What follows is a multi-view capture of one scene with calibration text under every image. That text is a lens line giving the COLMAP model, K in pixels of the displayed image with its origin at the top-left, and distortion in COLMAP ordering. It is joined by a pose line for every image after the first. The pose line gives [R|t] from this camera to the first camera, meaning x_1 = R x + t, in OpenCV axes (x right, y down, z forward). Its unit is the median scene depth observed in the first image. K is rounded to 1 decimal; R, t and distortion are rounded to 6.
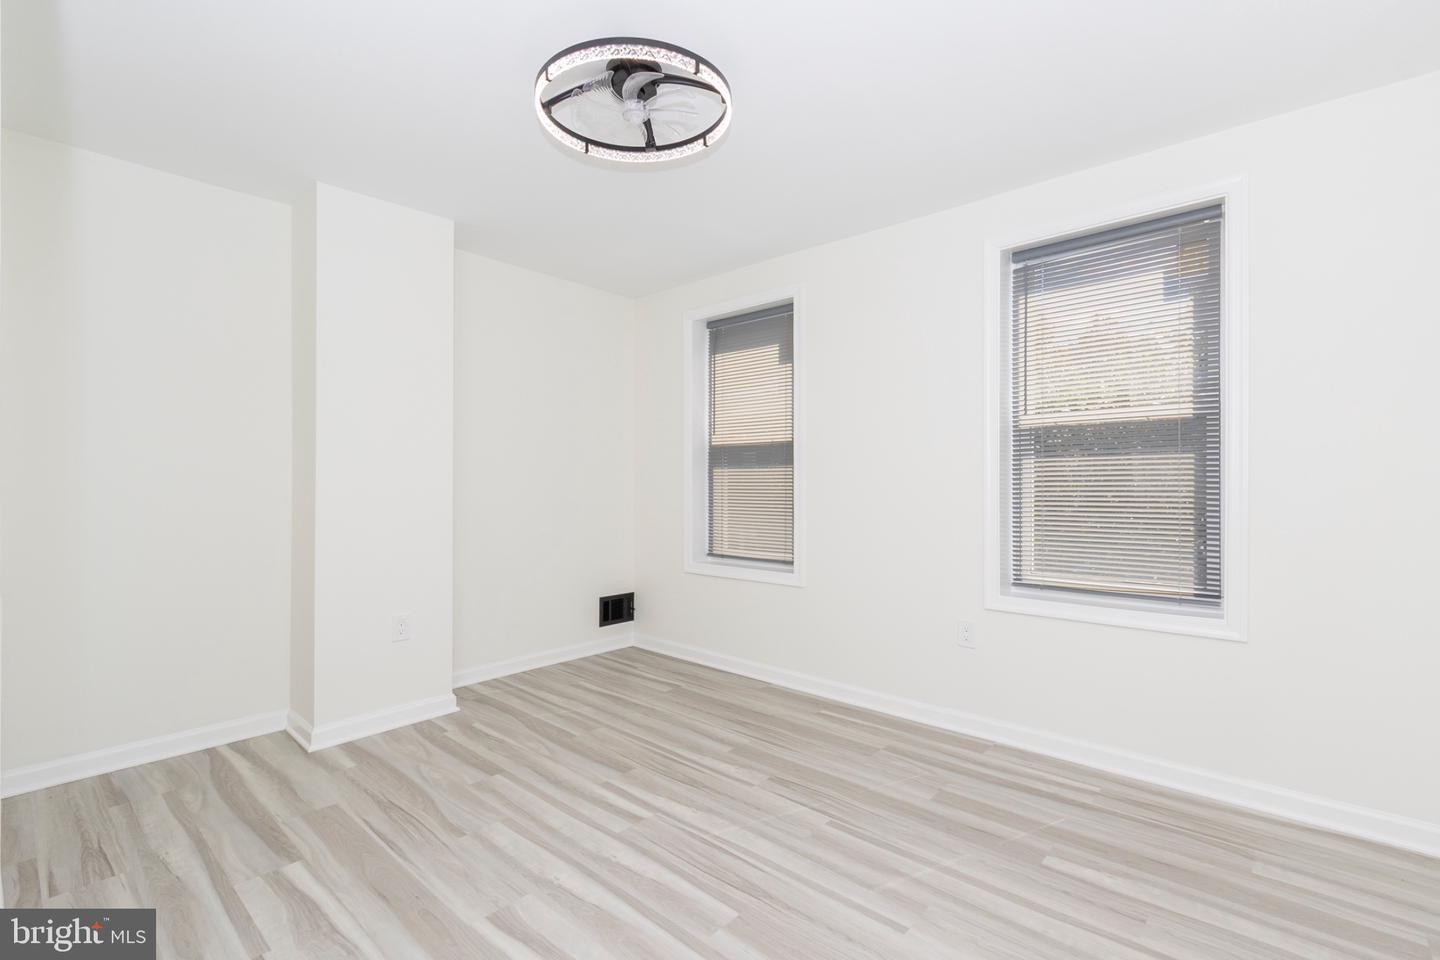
lens RADIAL K [[650.4, 0, 716.2], [0, 650.4, 483.4], [0, 0, 1]] dist [0.004392, -0.002807]
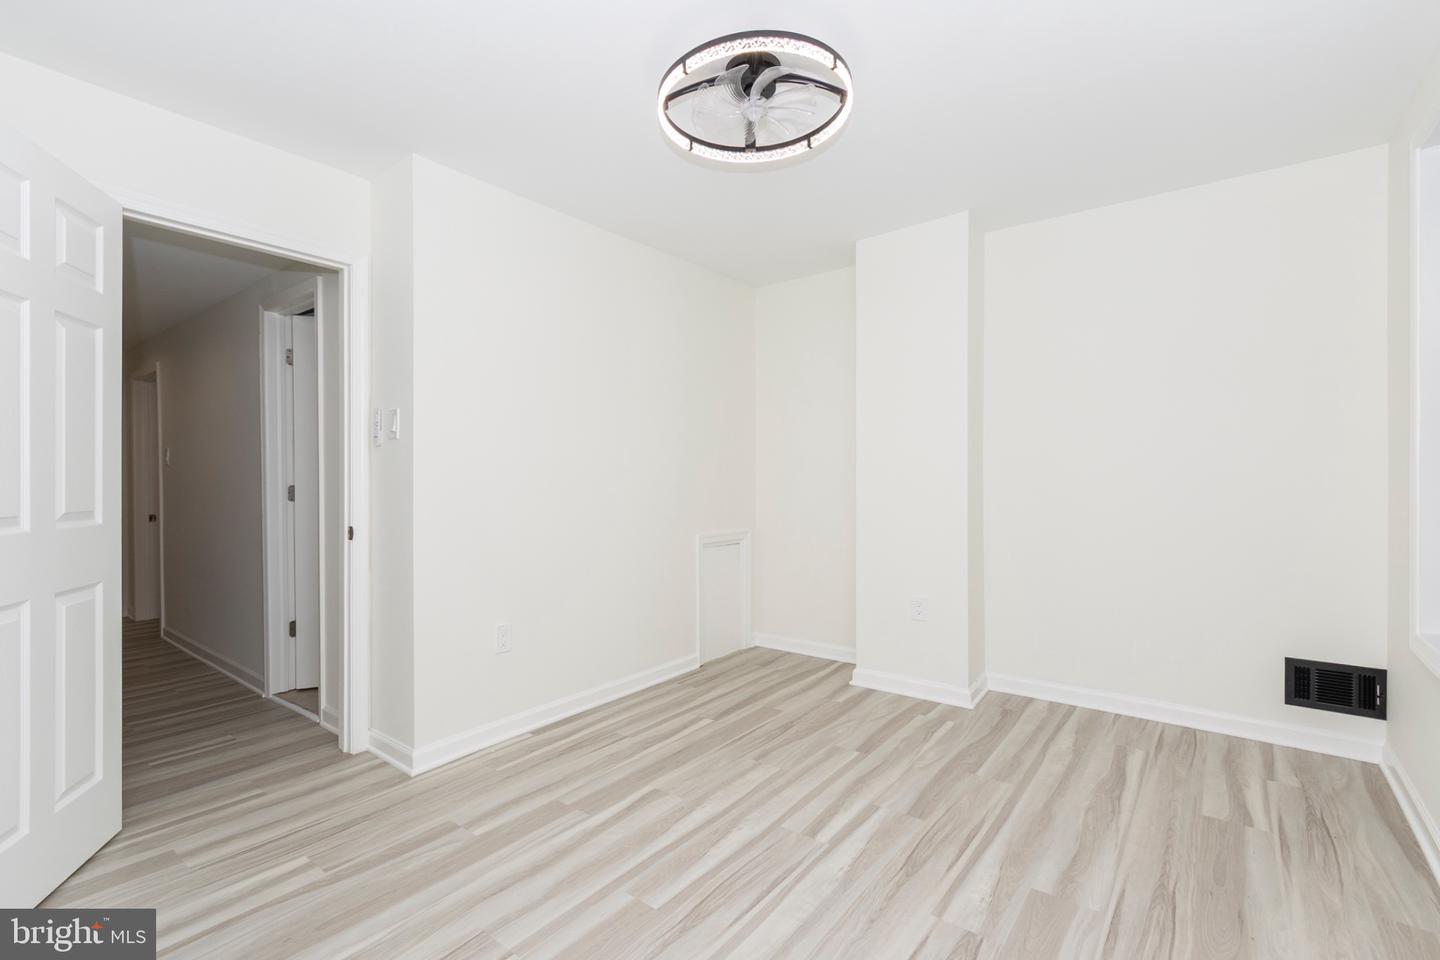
lens RADIAL K [[650.4, 0, 715.0], [0, 650.4, 478.8], [0, 0, 1]] dist [0.004392, -0.002807]
pose [[0.062748, 0.000848, -0.998029, 0.711224], [0.004611, 0.999989, 0.001140, -0.000567], [0.998019, -0.004673, 0.062743, 0.705784]]
